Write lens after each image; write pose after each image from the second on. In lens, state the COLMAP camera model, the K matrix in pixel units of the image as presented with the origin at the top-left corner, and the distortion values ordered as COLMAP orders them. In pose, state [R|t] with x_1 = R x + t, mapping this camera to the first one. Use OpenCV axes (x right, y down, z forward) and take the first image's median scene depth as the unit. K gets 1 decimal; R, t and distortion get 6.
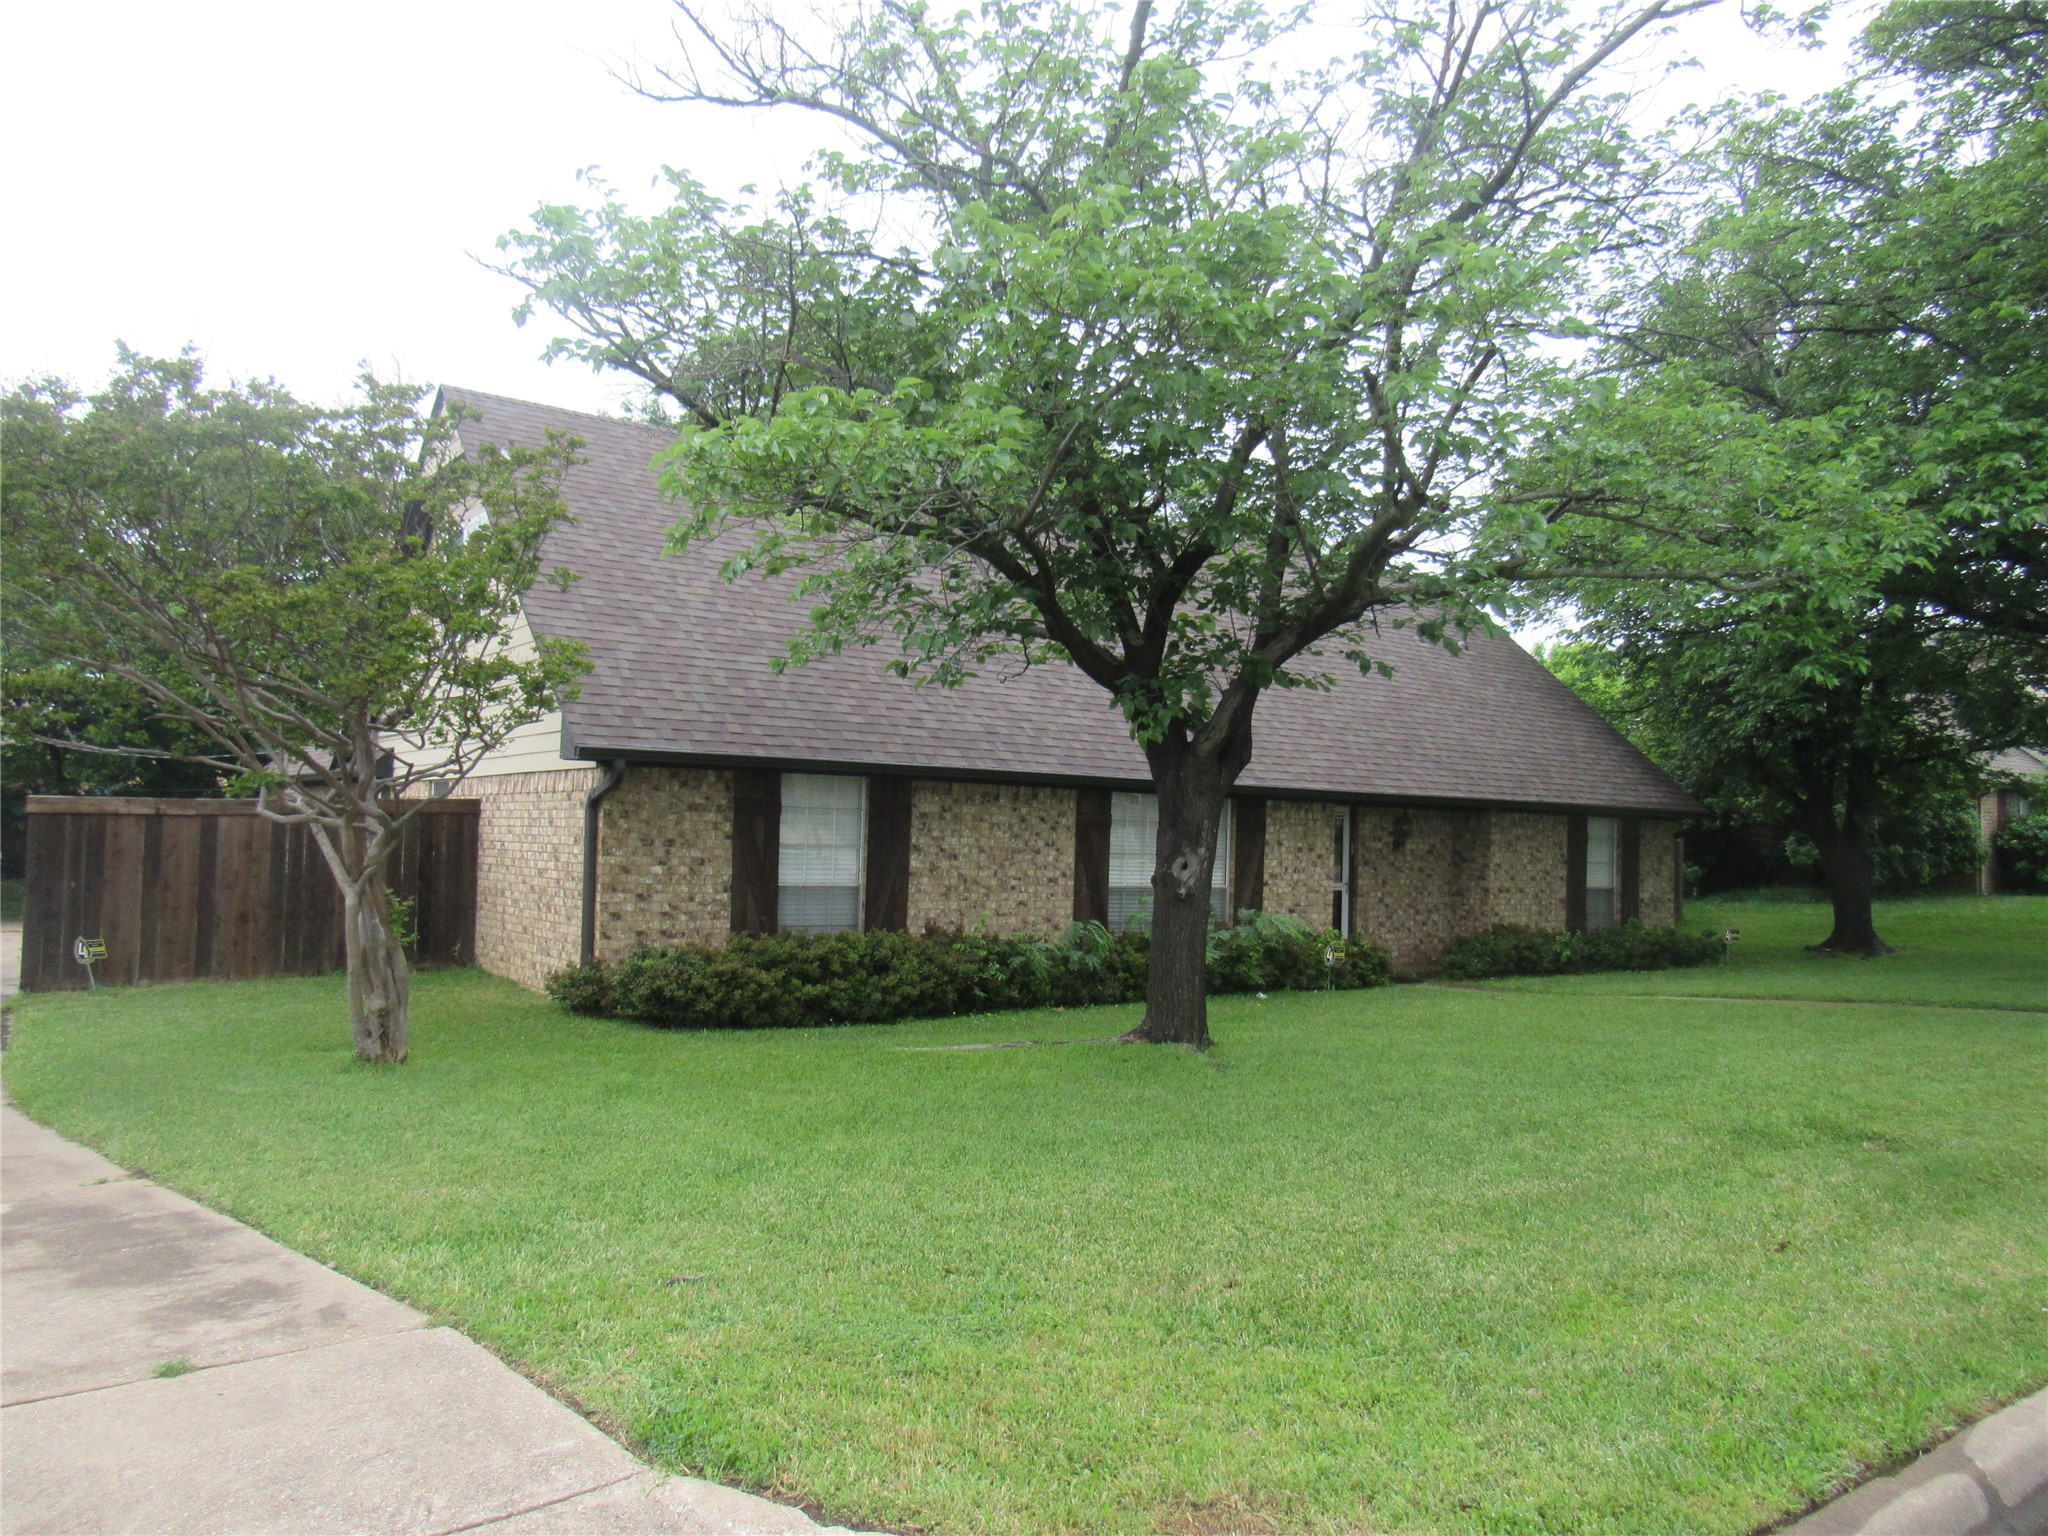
lens RADIAL K [[1460.5, 0, 1028.2], [0, 1460.5, 762.0], [0, 0, 1]] dist [-0.030555, 0.009063]
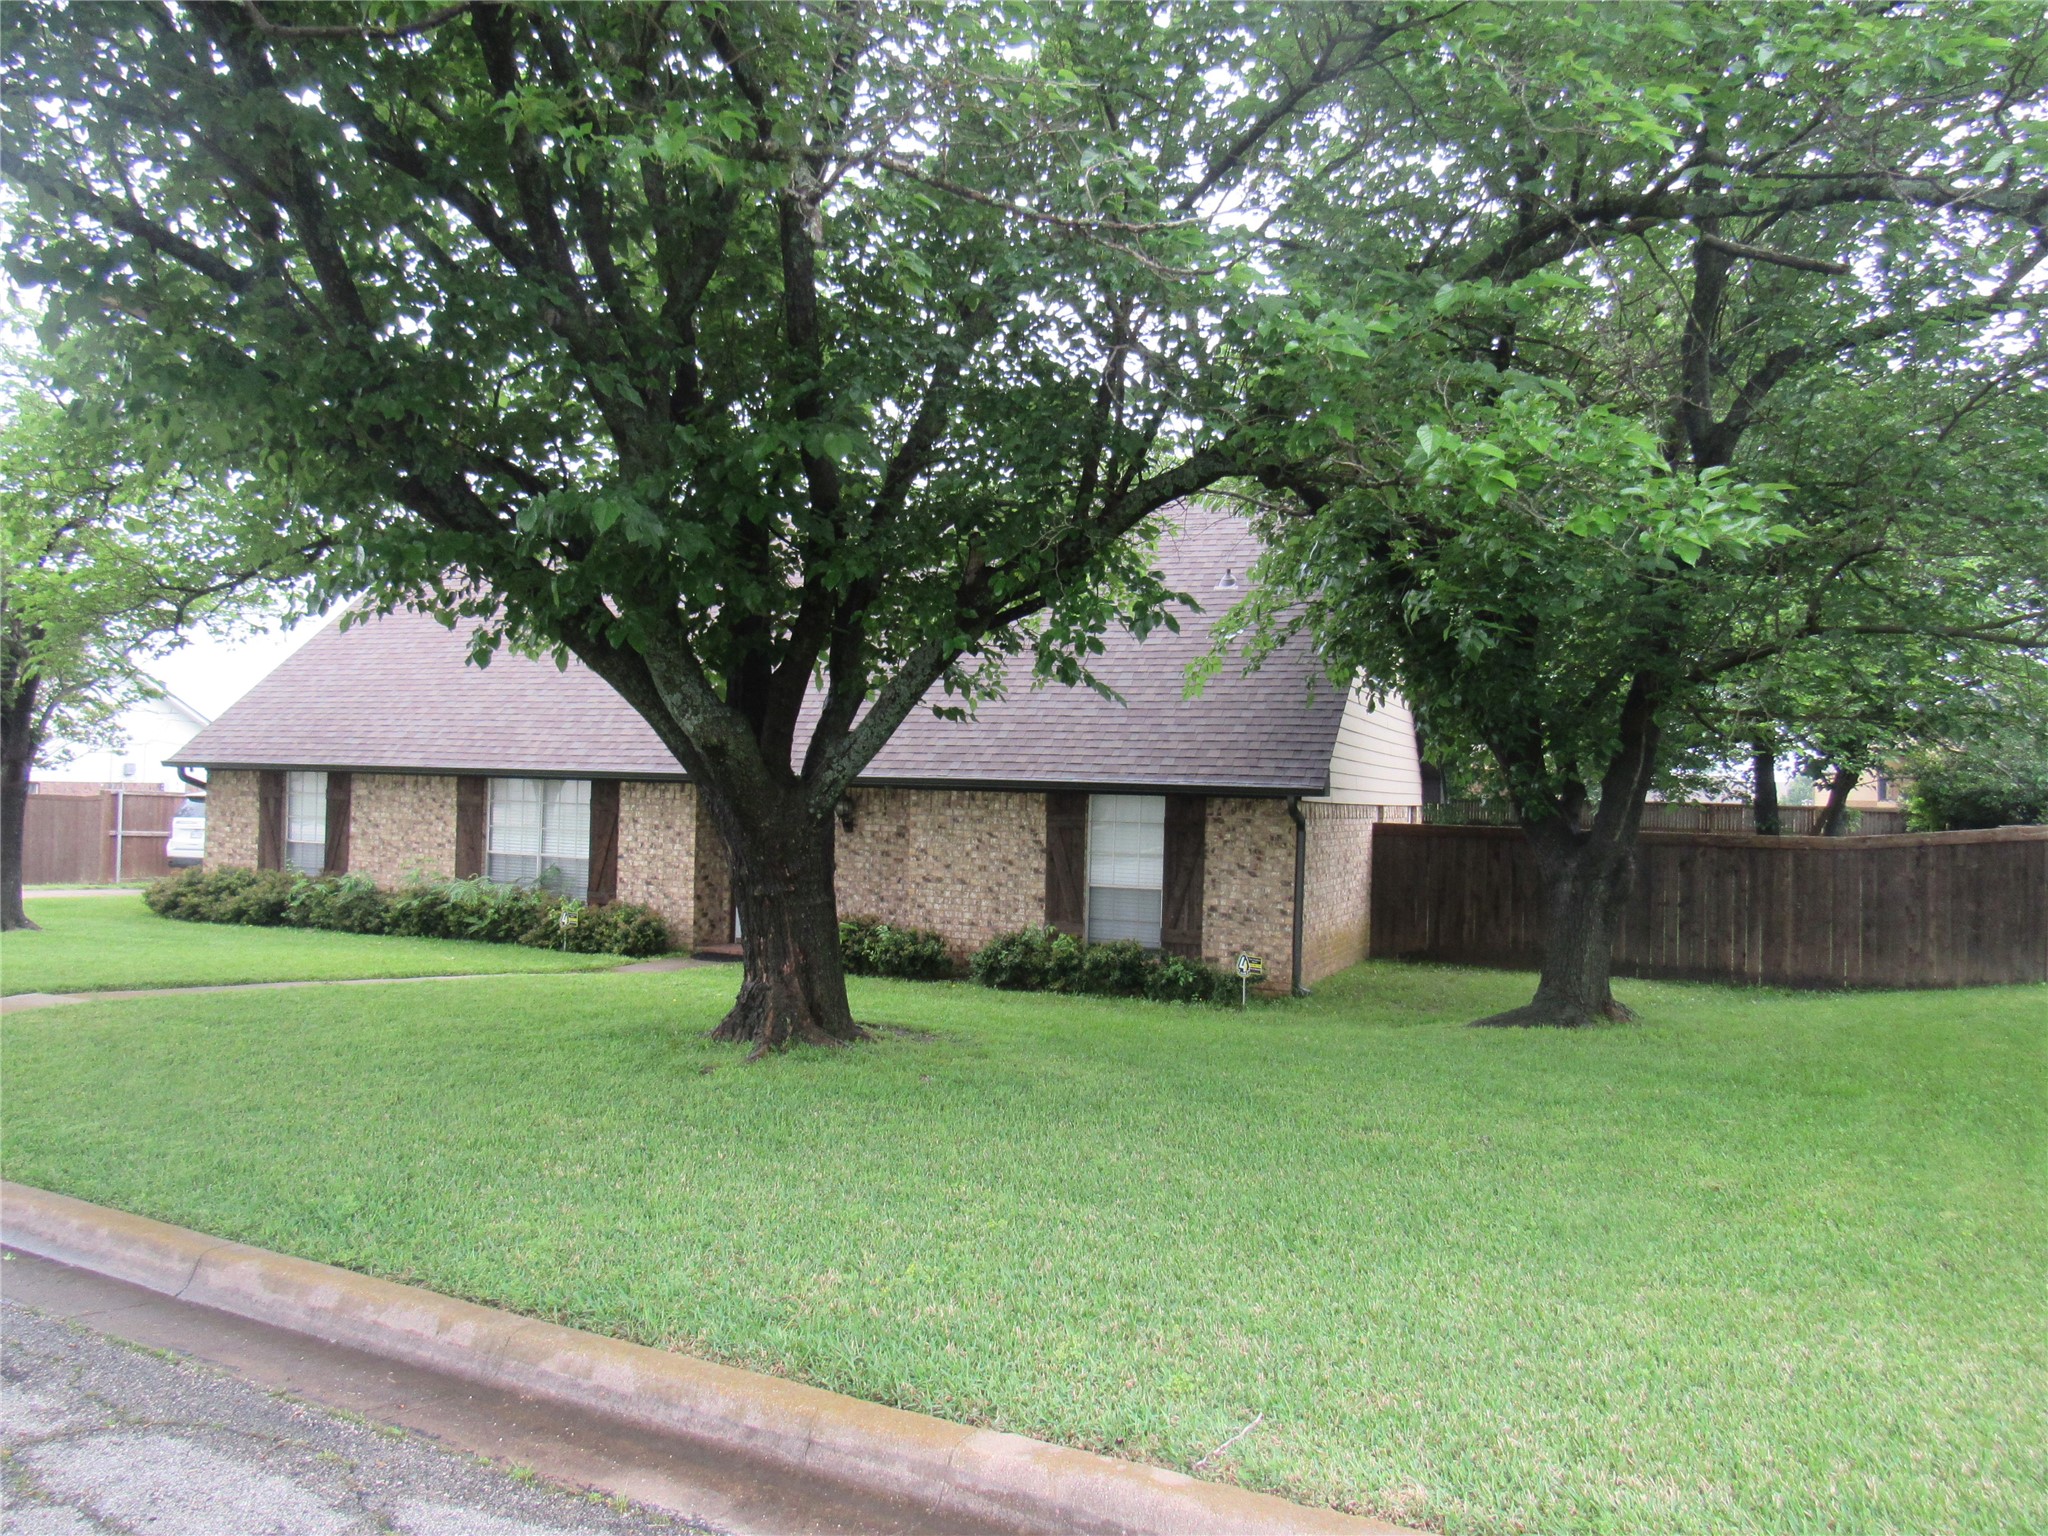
lens RADIAL K [[1460.5, 0, 1028.8], [0, 1460.5, 772.9], [0, 0, 1]] dist [-0.030555, 0.009063]
pose [[0.506826, -0.039703, -0.861133, 1.699779], [0.022118, 0.999209, -0.033052, 0.083184], [0.861764, -0.002295, 0.507303, 0.924601]]
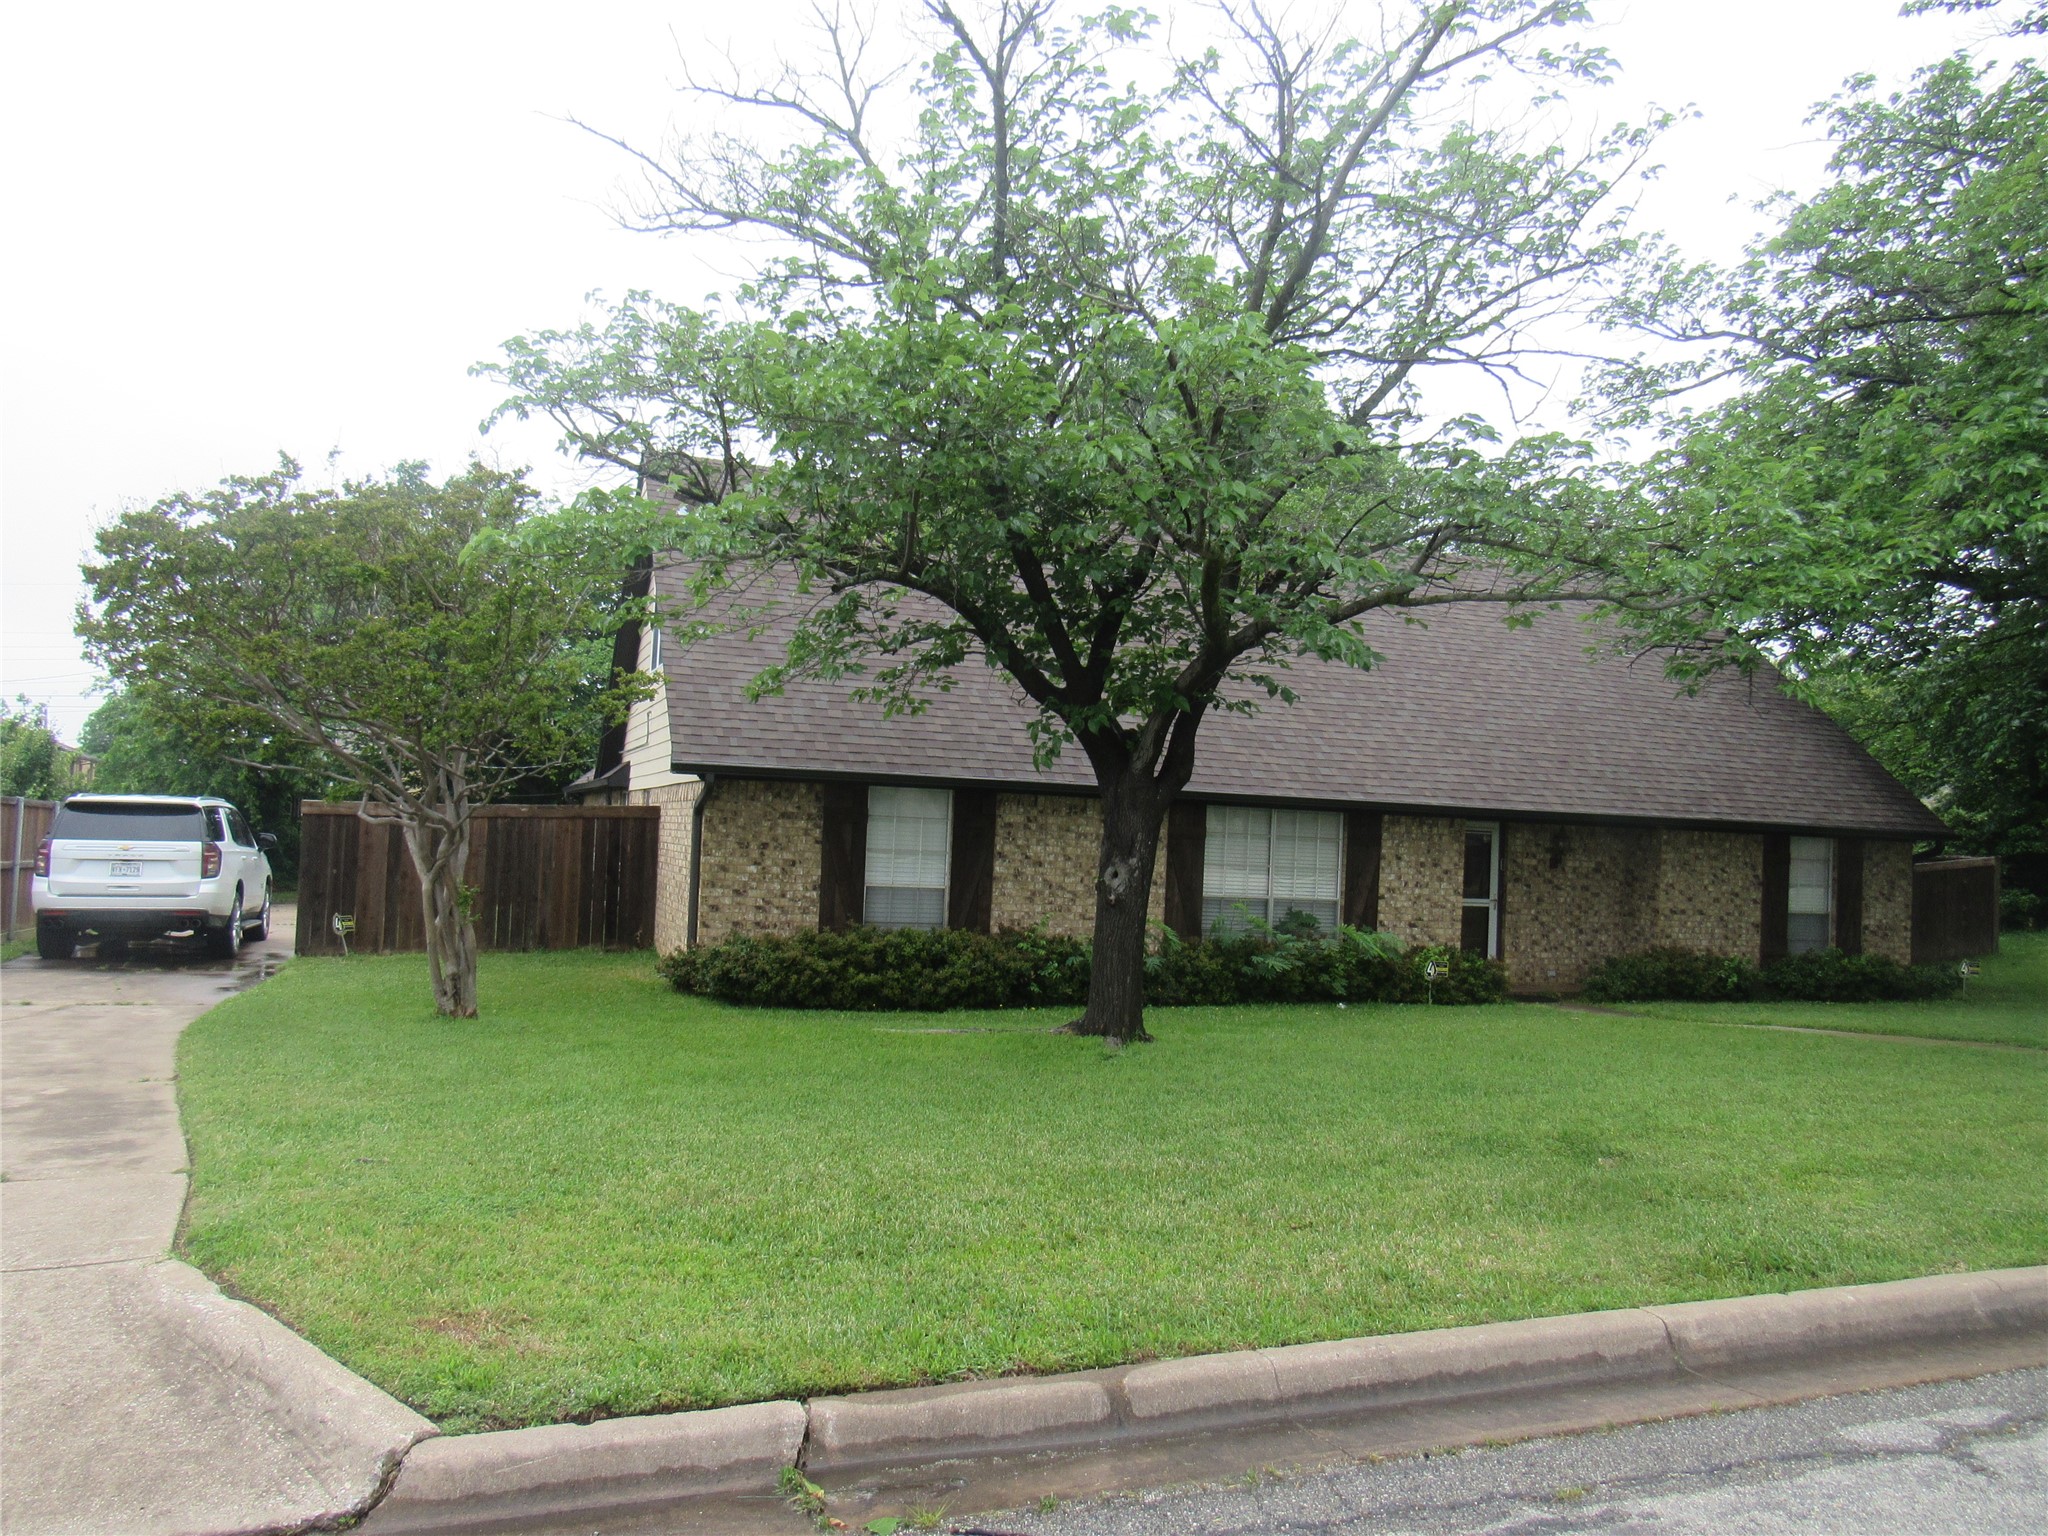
lens RADIAL K [[1460.5, 0, 1030.1], [0, 1460.5, 763.8], [0, 0, 1]] dist [-0.030555, 0.009063]
pose [[0.964113, 0.002738, -0.265479, 0.258056], [-0.004027, 0.999983, -0.004311, -0.005202], [0.265463, 0.005226, 0.964107, -0.054658]]
